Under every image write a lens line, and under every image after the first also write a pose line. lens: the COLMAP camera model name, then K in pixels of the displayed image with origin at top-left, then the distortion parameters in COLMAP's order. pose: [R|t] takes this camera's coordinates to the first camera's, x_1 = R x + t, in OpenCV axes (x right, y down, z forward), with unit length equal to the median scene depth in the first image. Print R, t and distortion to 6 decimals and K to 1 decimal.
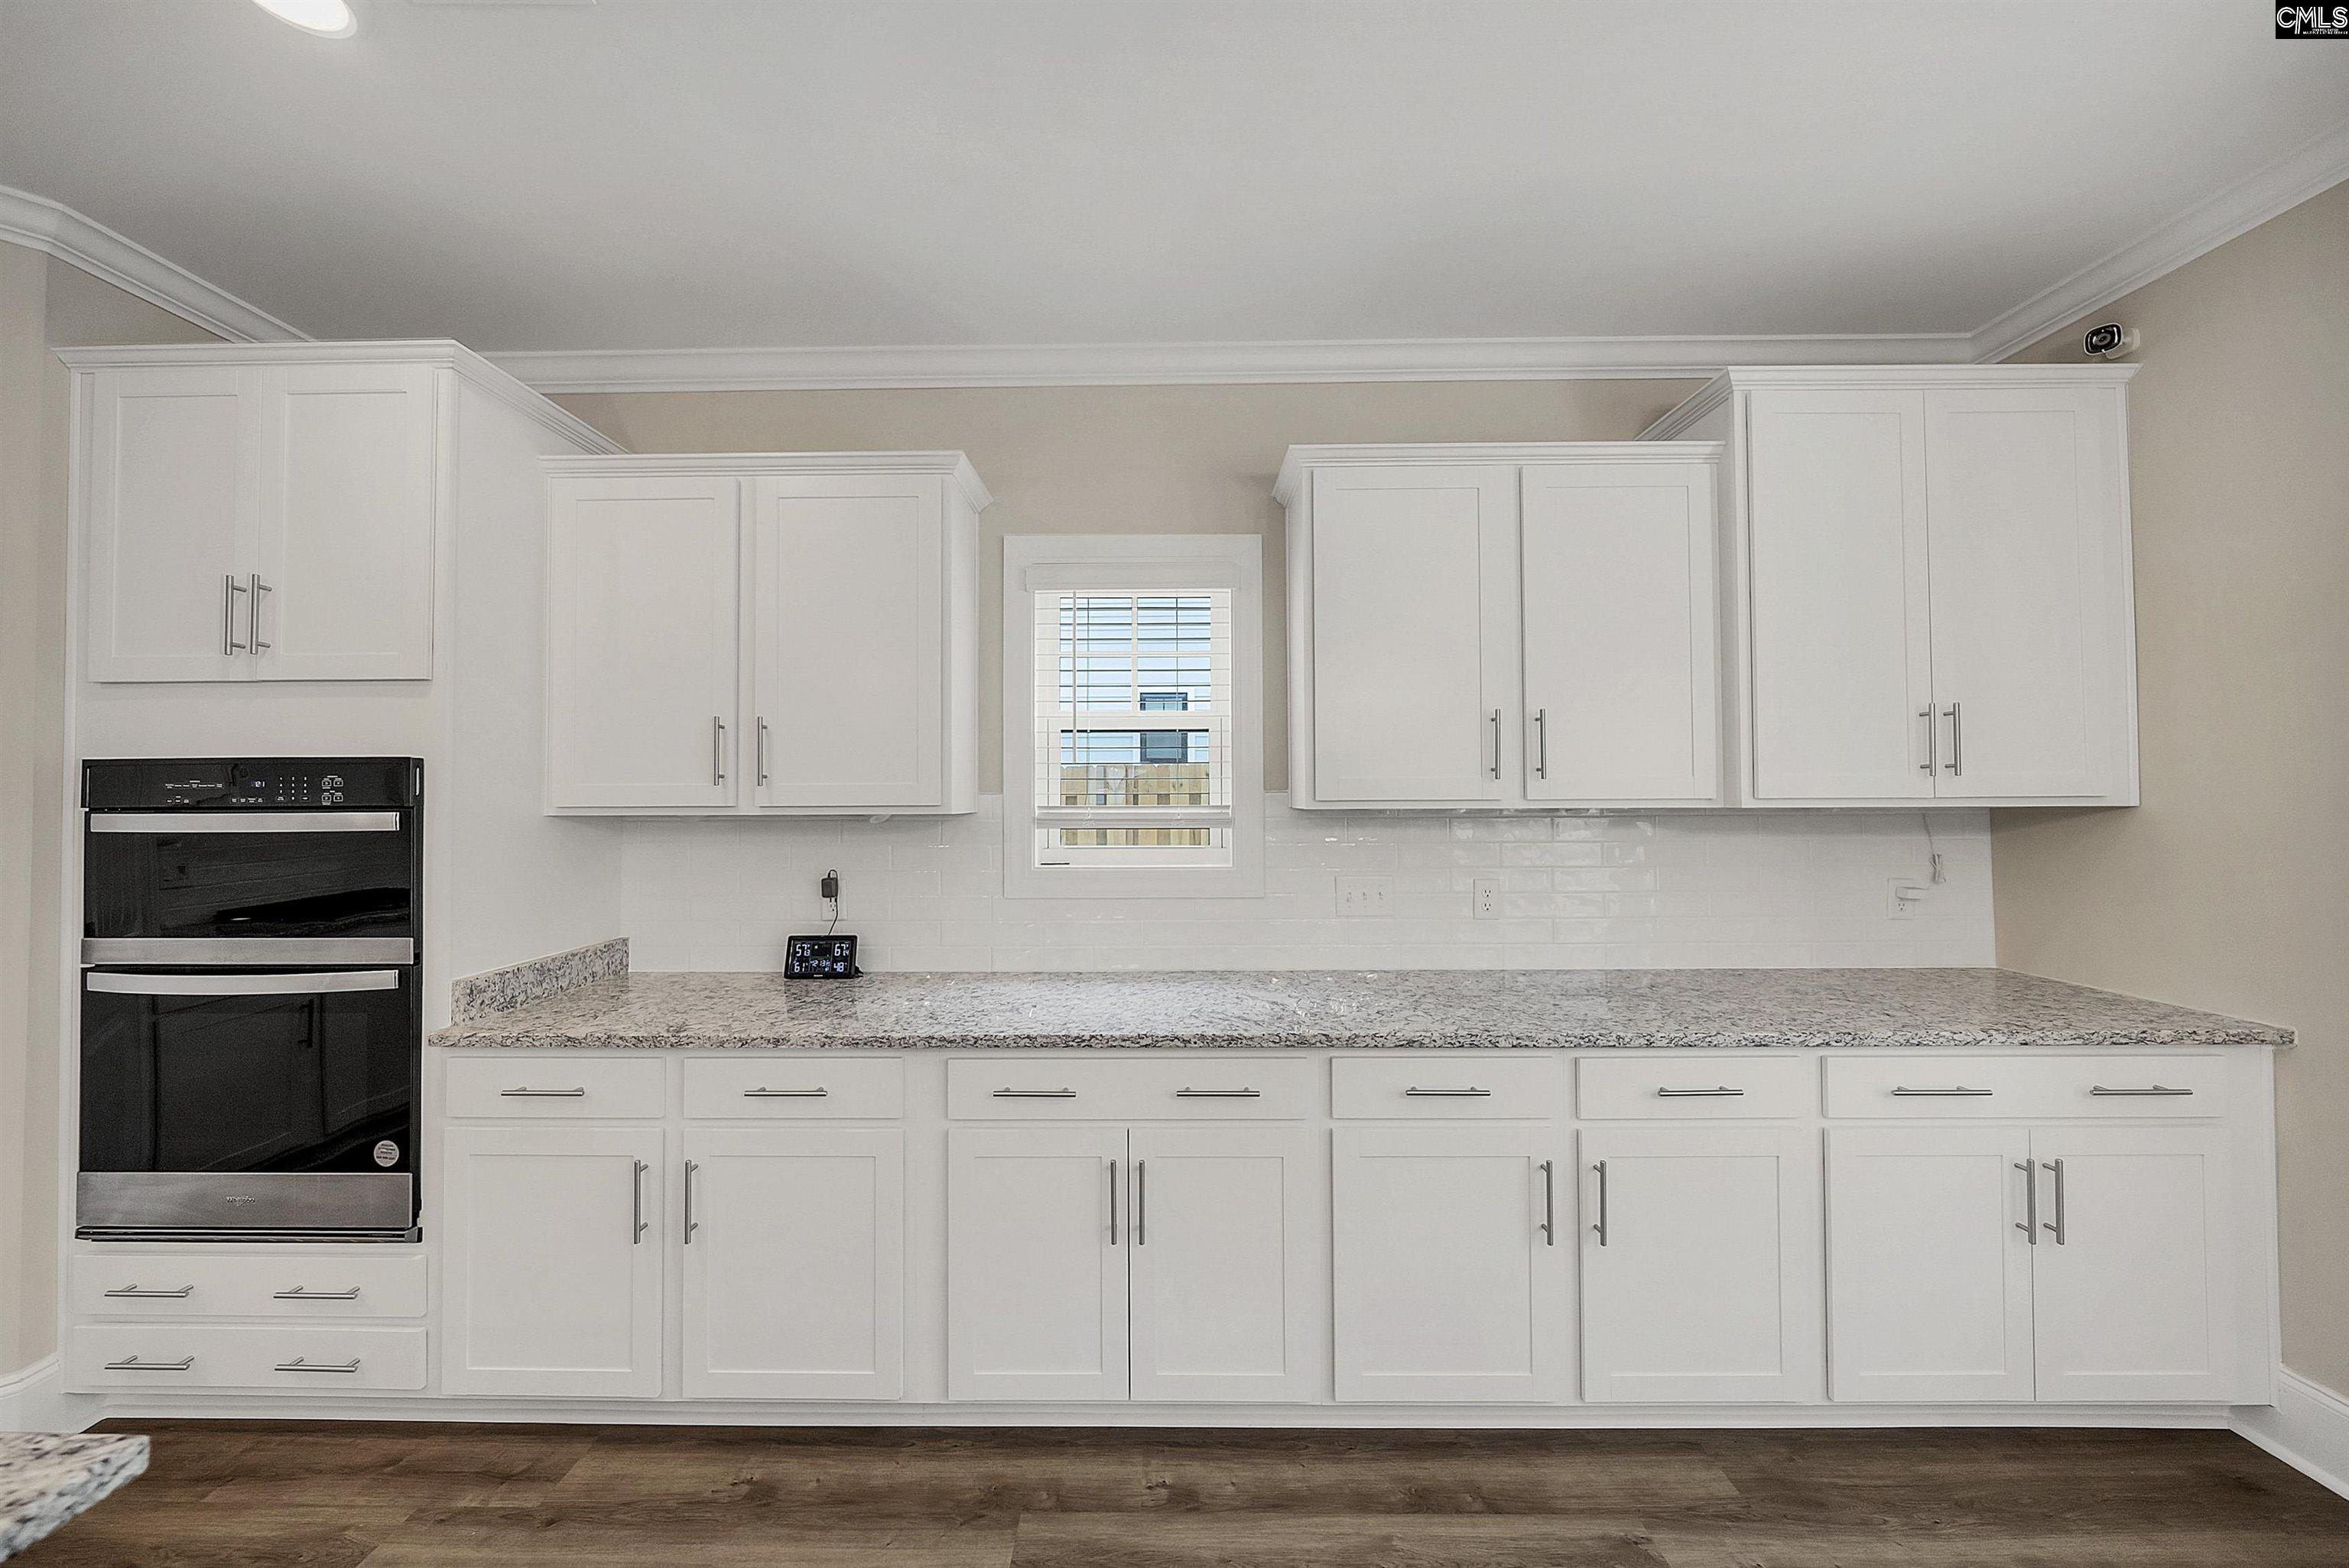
lens RADIAL K [[832.1, 0, 1159.7], [0, 832.1, 771.1], [0, 0, 1]] dist [-0.007059, 0.000358]
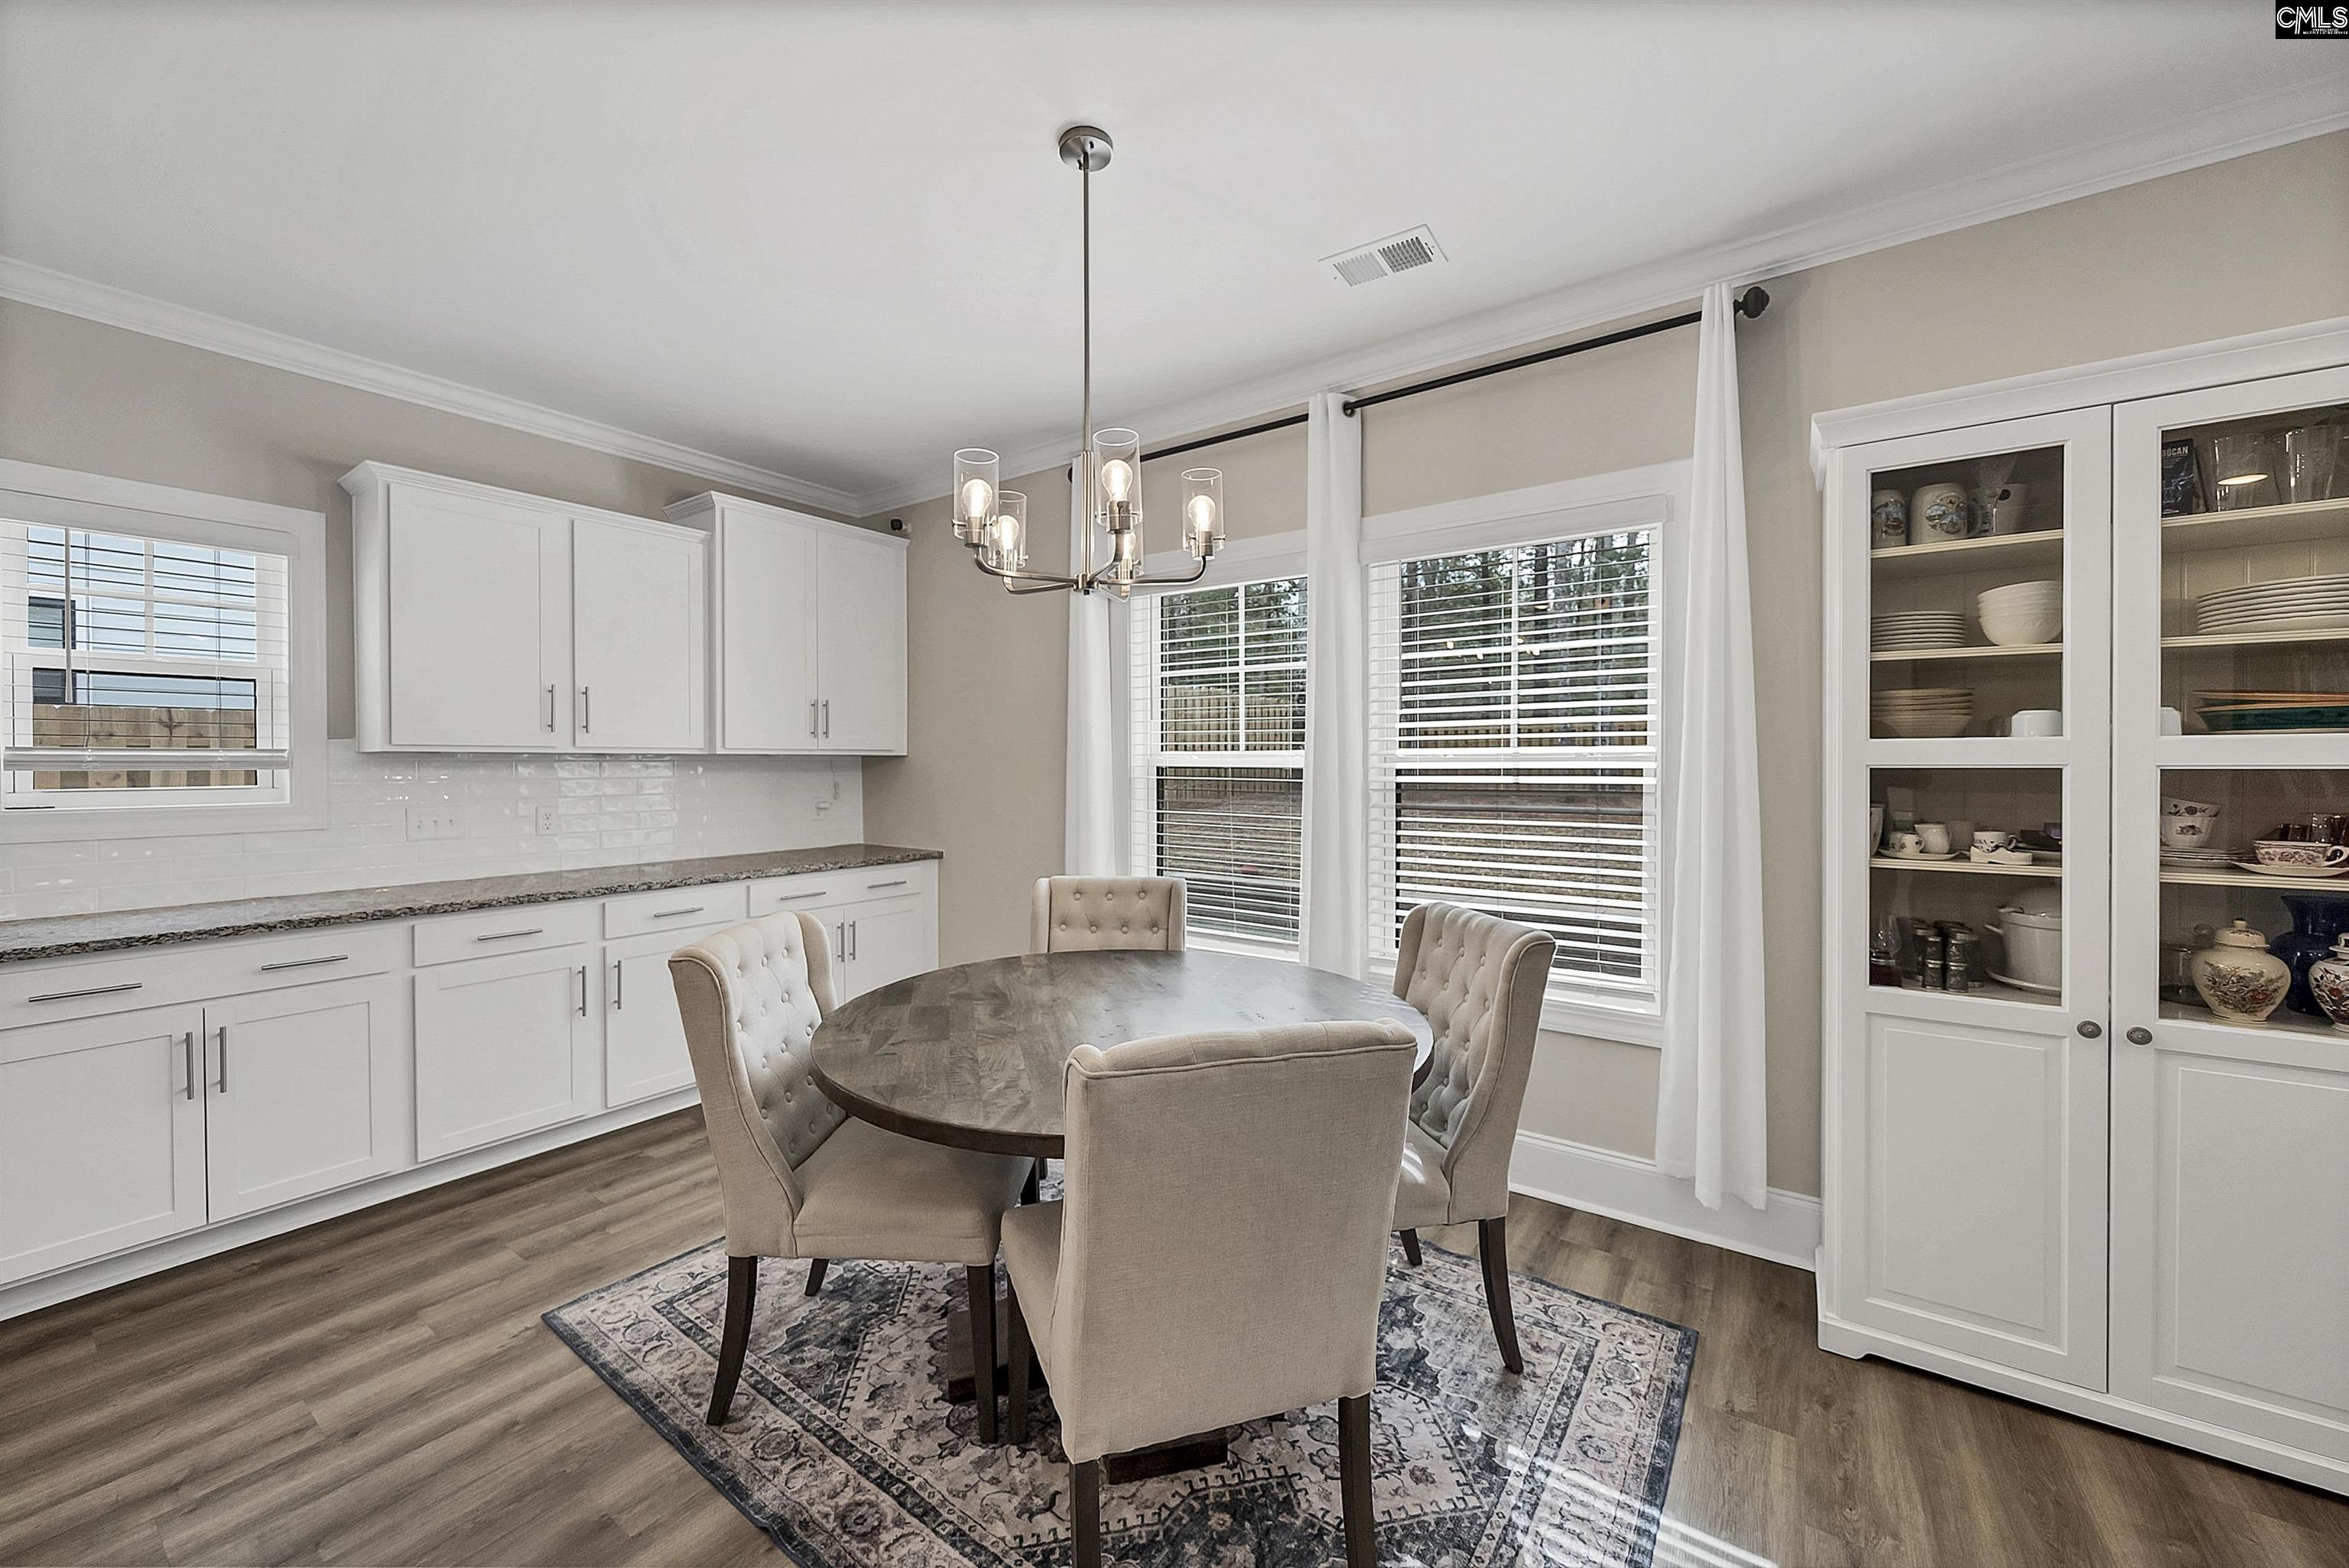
lens RADIAL K [[878.6, 0, 1160.5], [0, 878.6, 771.8], [0, 0, 1]] dist [-0.002381, -0.000084]
pose [[0.572171, -0.005079, 0.820118, -0.257638], [-0.026325, 0.999352, 0.024555, 0.013675], [-0.819712, -0.035639, 0.571667, -0.787373]]
